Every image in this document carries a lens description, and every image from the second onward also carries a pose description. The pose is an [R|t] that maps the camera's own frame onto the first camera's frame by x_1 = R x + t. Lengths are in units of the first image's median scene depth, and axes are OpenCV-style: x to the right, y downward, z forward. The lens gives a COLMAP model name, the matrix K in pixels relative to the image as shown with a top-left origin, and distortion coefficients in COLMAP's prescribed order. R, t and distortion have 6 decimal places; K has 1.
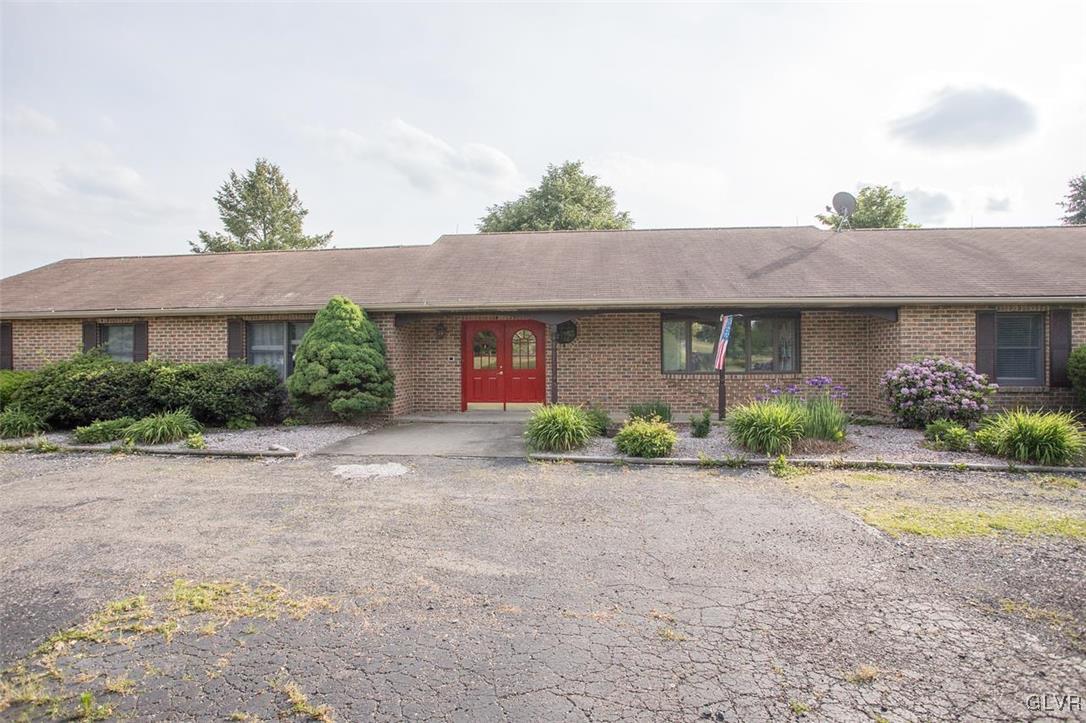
lens RADIAL K [[540.9, 0, 540.7], [0, 540.9, 360.7], [0, 0, 1]] dist [-0.038722, 0.007238]
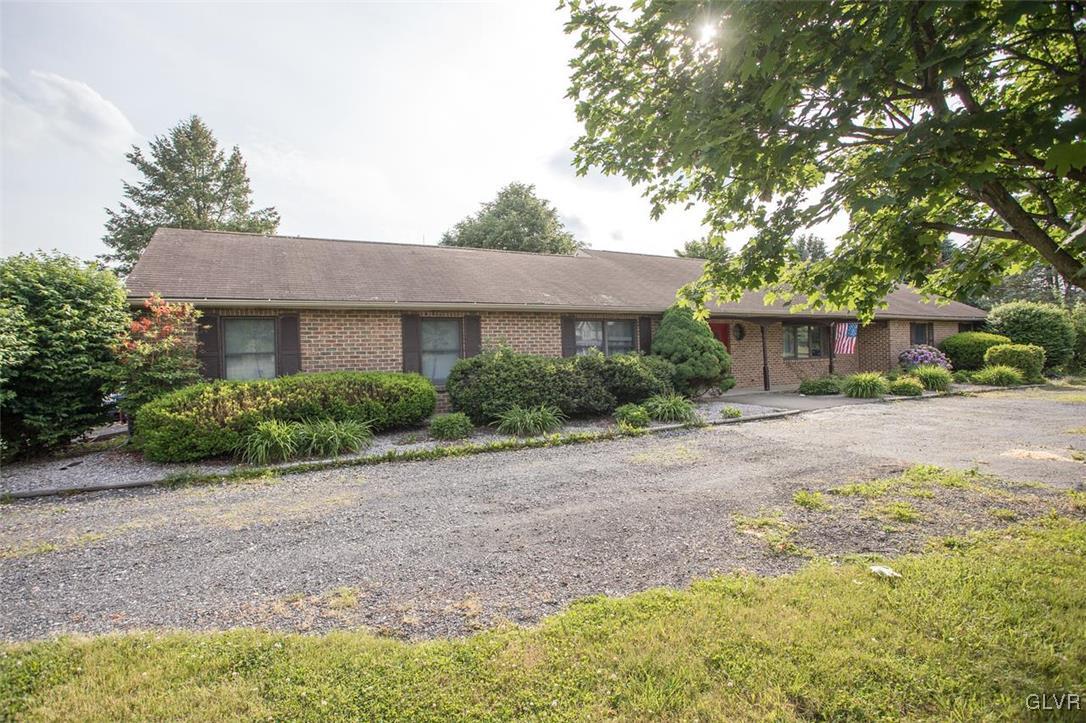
lens RADIAL K [[540.9, 0, 545.1], [0, 540.9, 354.9], [0, 0, 1]] dist [-0.038722, 0.007238]
pose [[0.819646, -0.016073, 0.572645, -1.207508], [0.029024, 0.999488, -0.013488, 0.012302], [-0.572135, 0.027676, 0.819692, 0.131091]]
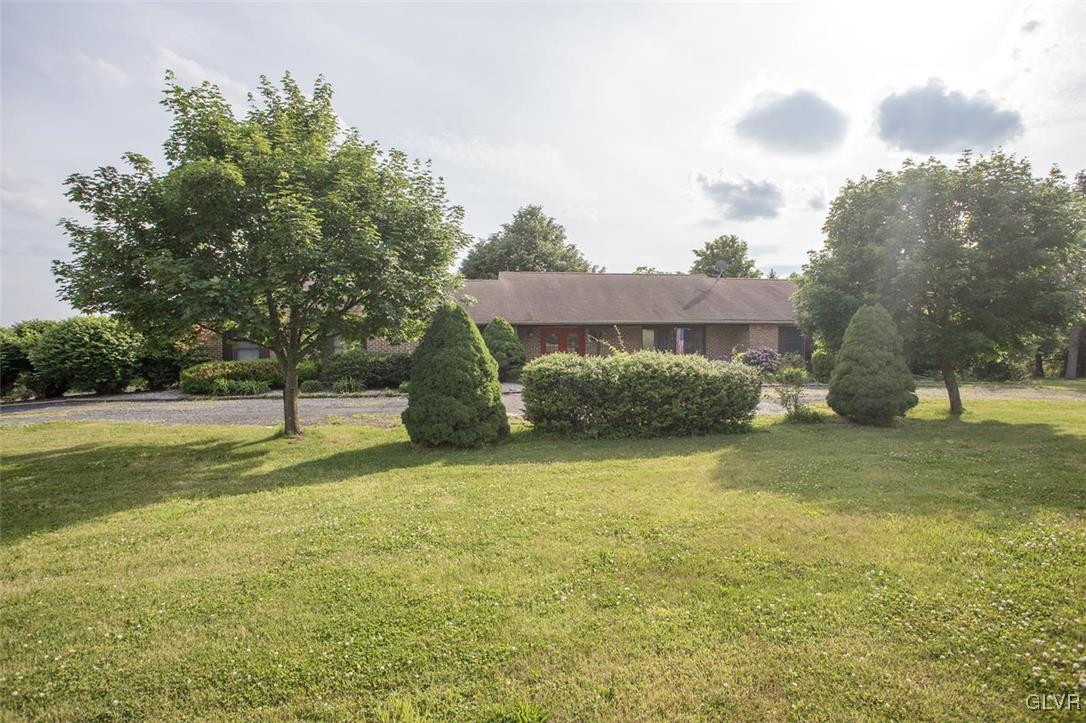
lens RADIAL K [[540.9, 0, 536.5], [0, 540.9, 368.8], [0, 0, 1]] dist [-0.038722, 0.007238]
pose [[0.969501, -0.017765, 0.244444, -0.631451], [0.007046, 0.998977, 0.044659, -0.017227], [-0.244988, -0.041574, 0.968634, -0.825806]]
